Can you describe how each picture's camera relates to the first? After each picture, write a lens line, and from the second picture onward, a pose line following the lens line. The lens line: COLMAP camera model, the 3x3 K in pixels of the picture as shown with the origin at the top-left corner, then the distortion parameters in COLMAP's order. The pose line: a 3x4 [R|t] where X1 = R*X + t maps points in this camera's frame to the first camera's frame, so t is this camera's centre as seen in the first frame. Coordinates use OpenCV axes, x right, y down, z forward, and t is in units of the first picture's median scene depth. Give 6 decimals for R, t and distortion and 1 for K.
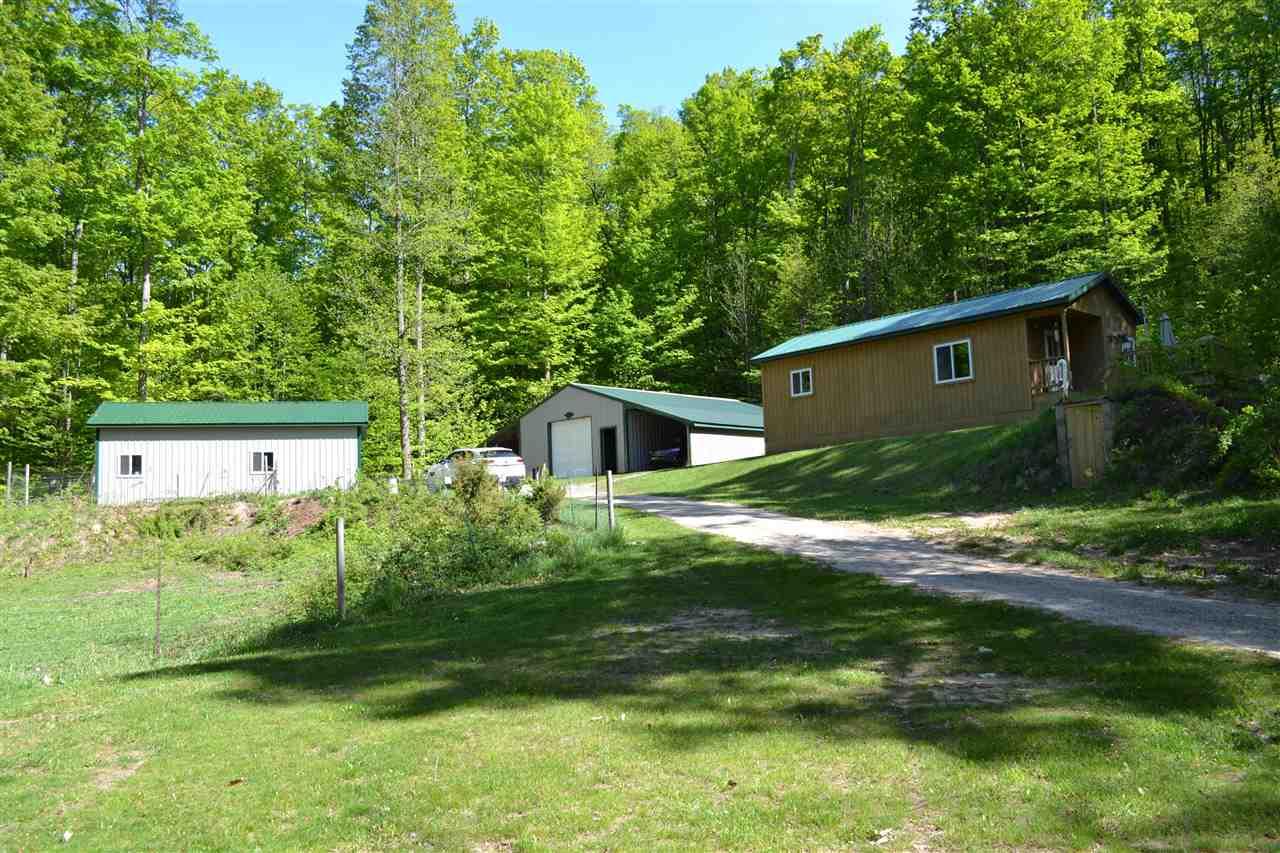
lens RADIAL K [[1054.1, 0, 640.0], [0, 1054.1, 426.5], [0, 0, 1]] dist [-0.040335, 0.002511]
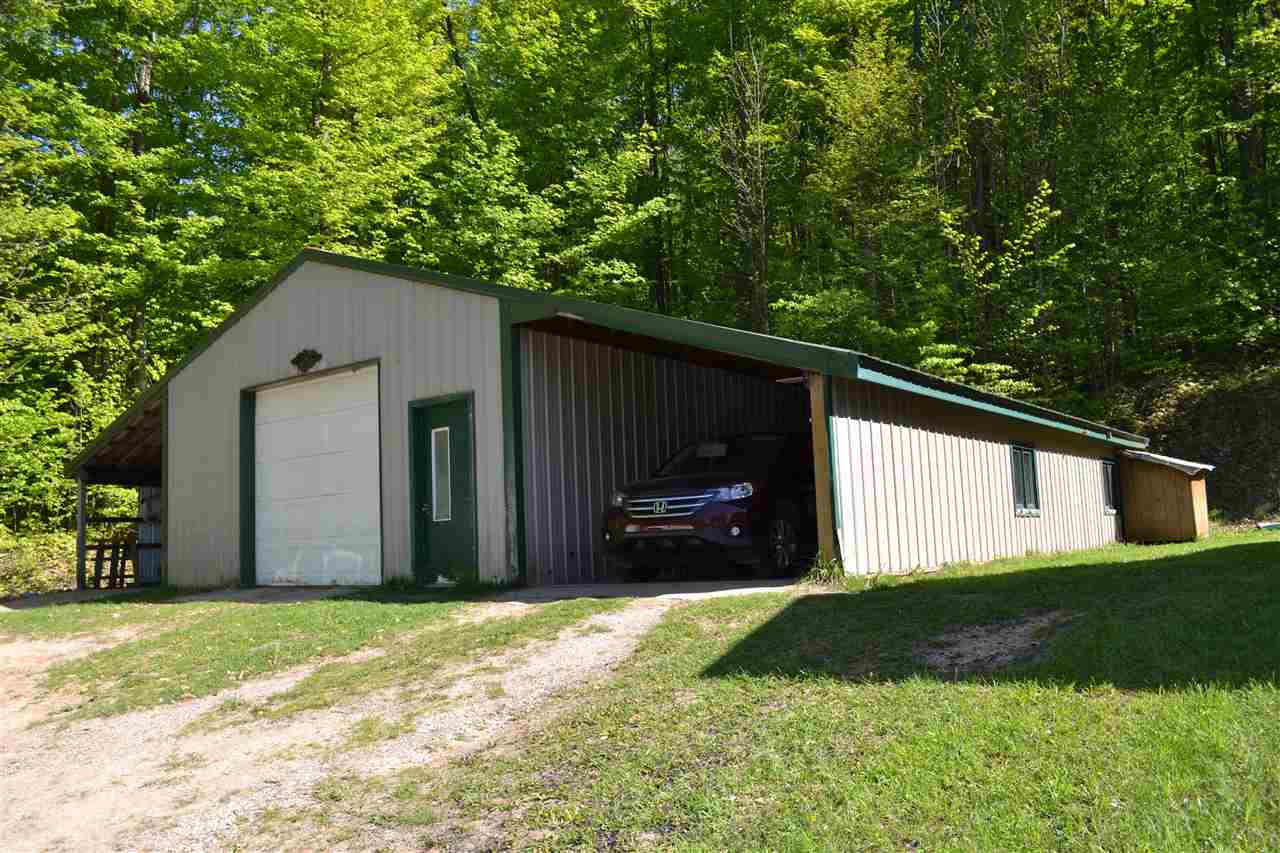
lens RADIAL K [[1054.1, 0, 640.0], [0, 1054.1, 426.5], [0, 0, 1]] dist [-0.040335, 0.002511]
pose [[0.992227, 0.009909, 0.124048, -0.010478], [-0.007635, 0.999794, -0.018789, 0.009024], [-0.124209, 0.017695, 0.992098, 0.564274]]
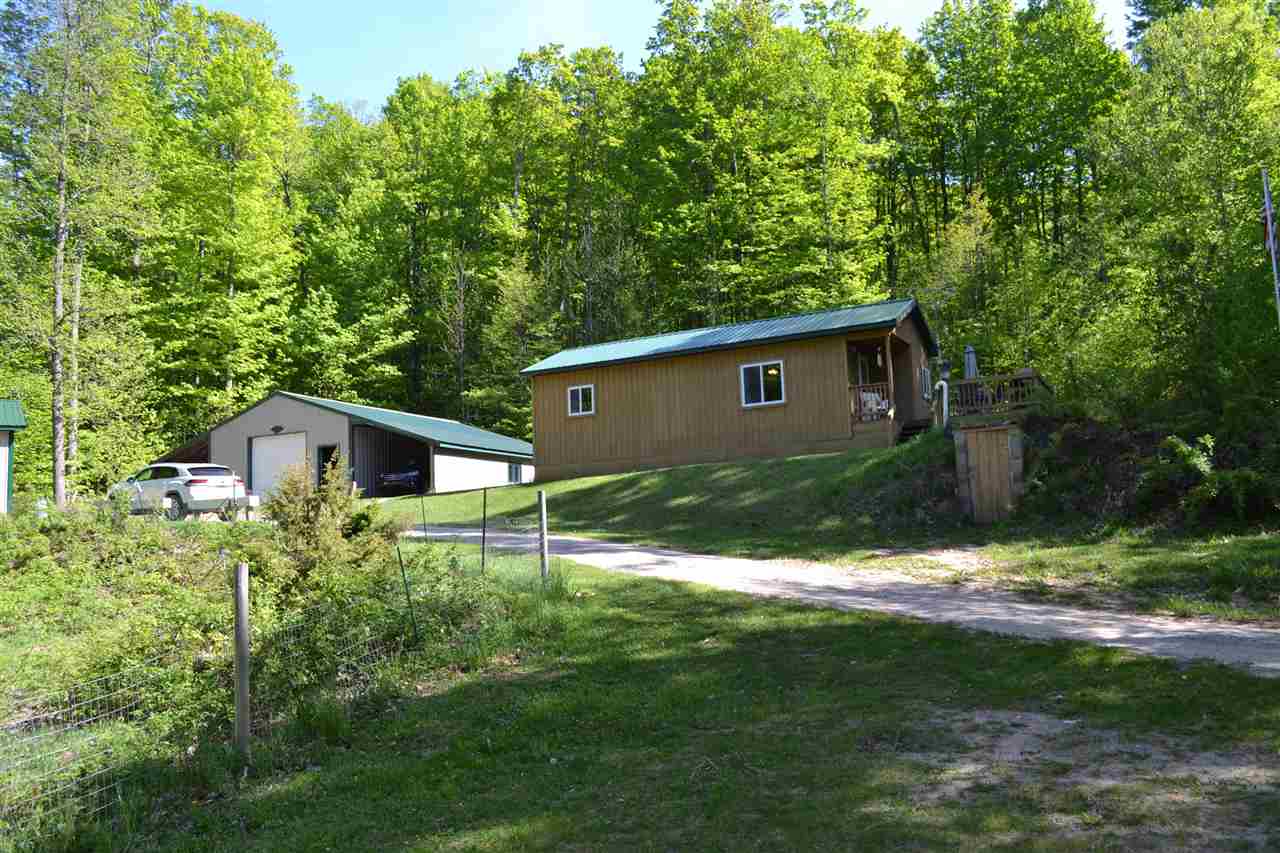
lens RADIAL K [[1054.1, 0, 640.0], [0, 1054.1, 426.5], [0, 0, 1]] dist [-0.040335, 0.002511]
pose [[0.942564, 0.041059, 0.331492, -0.057123], [-0.030720, 0.998866, -0.036372, 0.006757], [-0.332610, 0.024099, 0.942757, 0.087525]]
